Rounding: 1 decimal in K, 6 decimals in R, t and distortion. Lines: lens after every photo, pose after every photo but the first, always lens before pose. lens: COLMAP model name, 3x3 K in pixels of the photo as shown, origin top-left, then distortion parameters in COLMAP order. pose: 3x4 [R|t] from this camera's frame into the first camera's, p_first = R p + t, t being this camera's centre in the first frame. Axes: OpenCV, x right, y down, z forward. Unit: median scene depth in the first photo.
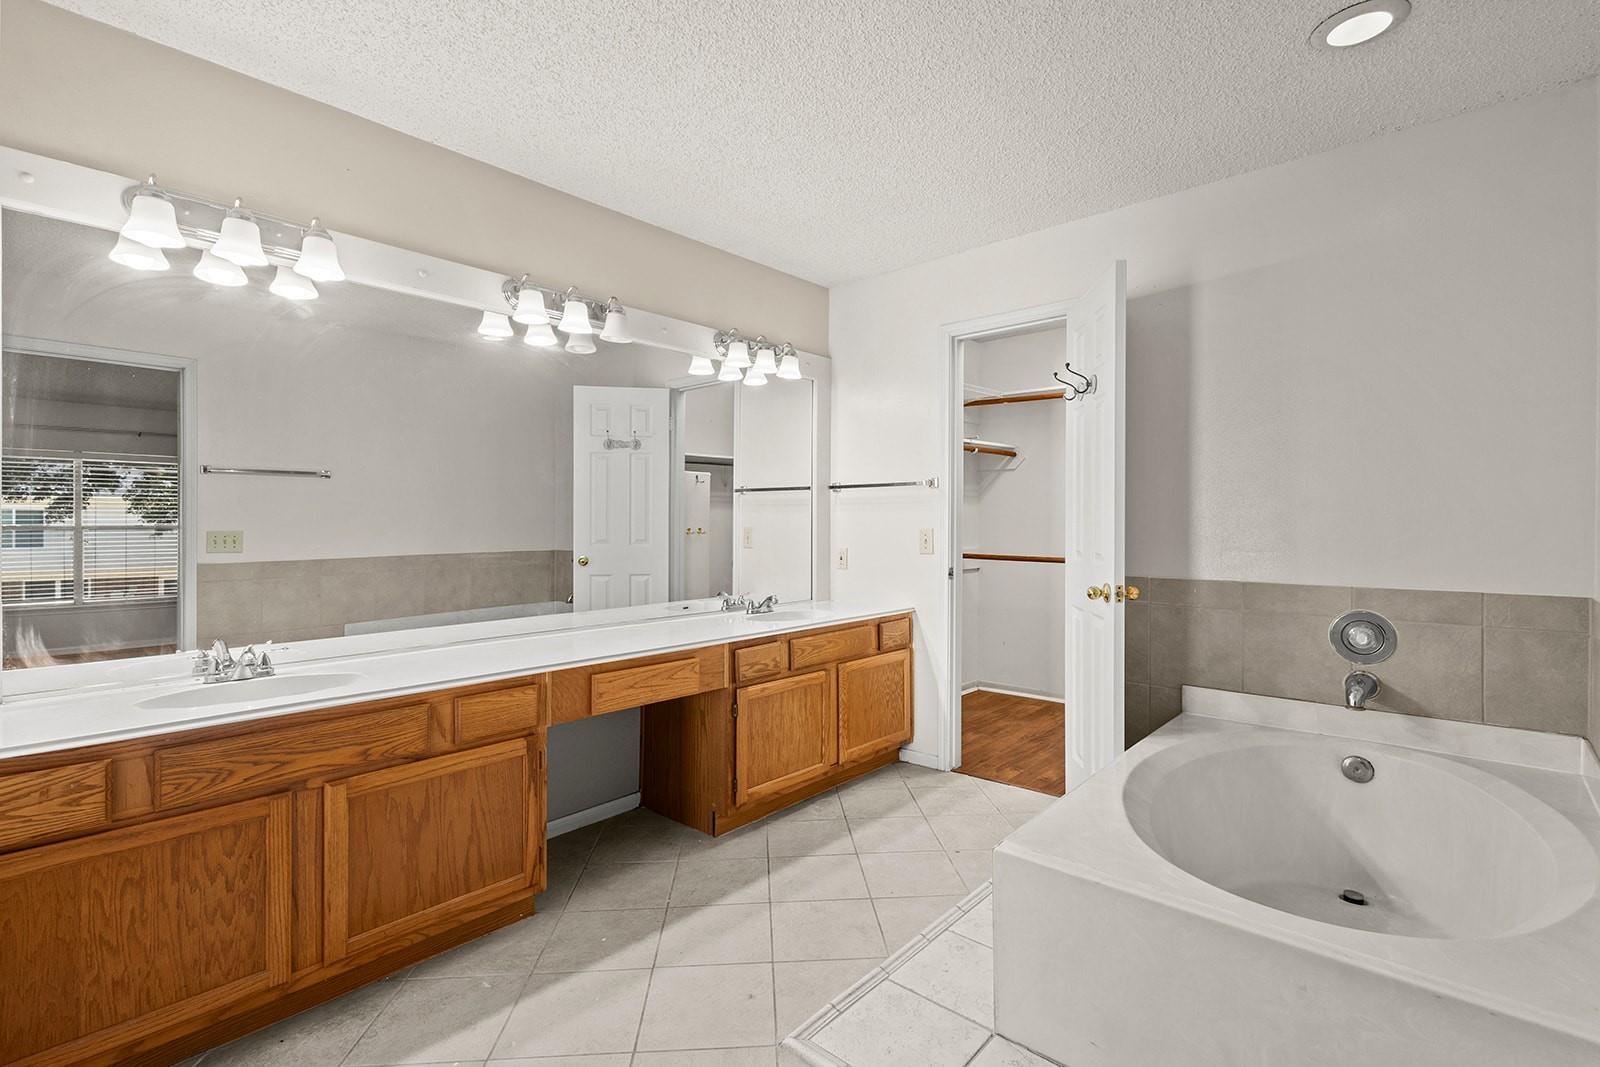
lens RADIAL K [[743.4, 0, 800.3], [0, 743.4, 530.1], [0, 0, 1]] dist [0.005215, -0.000041]
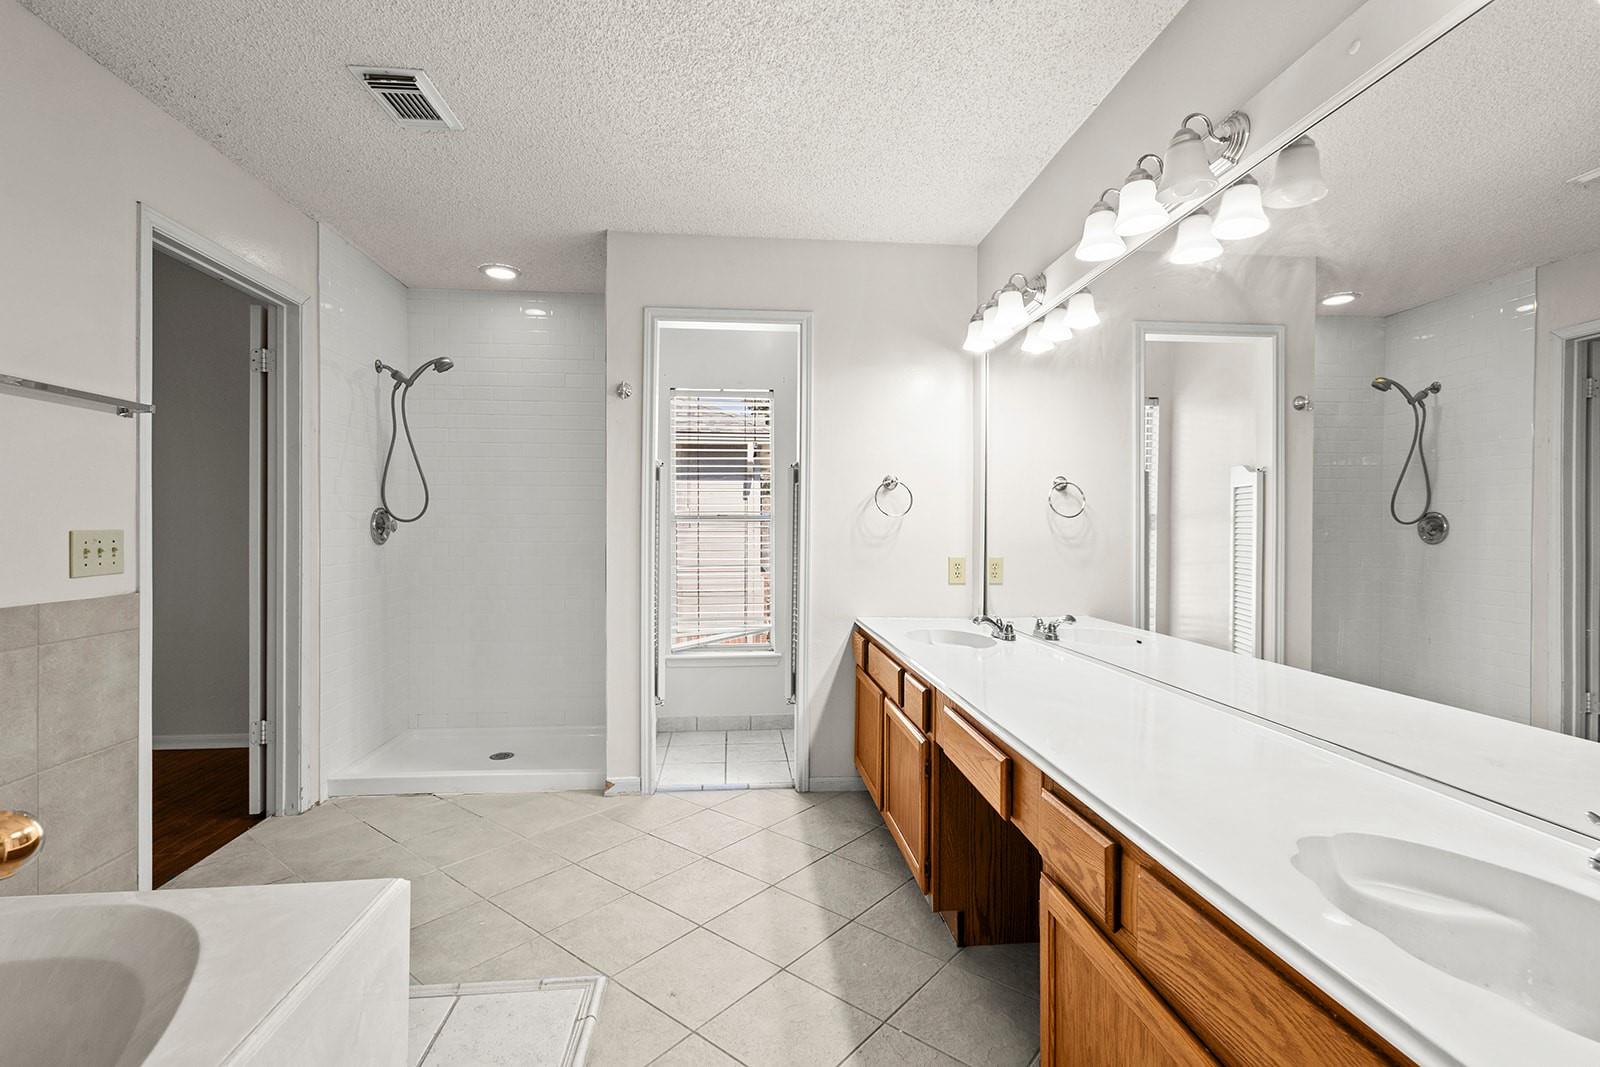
lens RADIAL K [[743.4, 0, 800.3], [0, 743.4, 530.1], [0, 0, 1]] dist [0.005215, -0.000041]
pose [[-0.691109, 0.005916, -0.722726, 0.466779], [0.002330, 0.999980, 0.005957, 0.000972], [0.722747, 0.002433, -0.691109, 1.599627]]
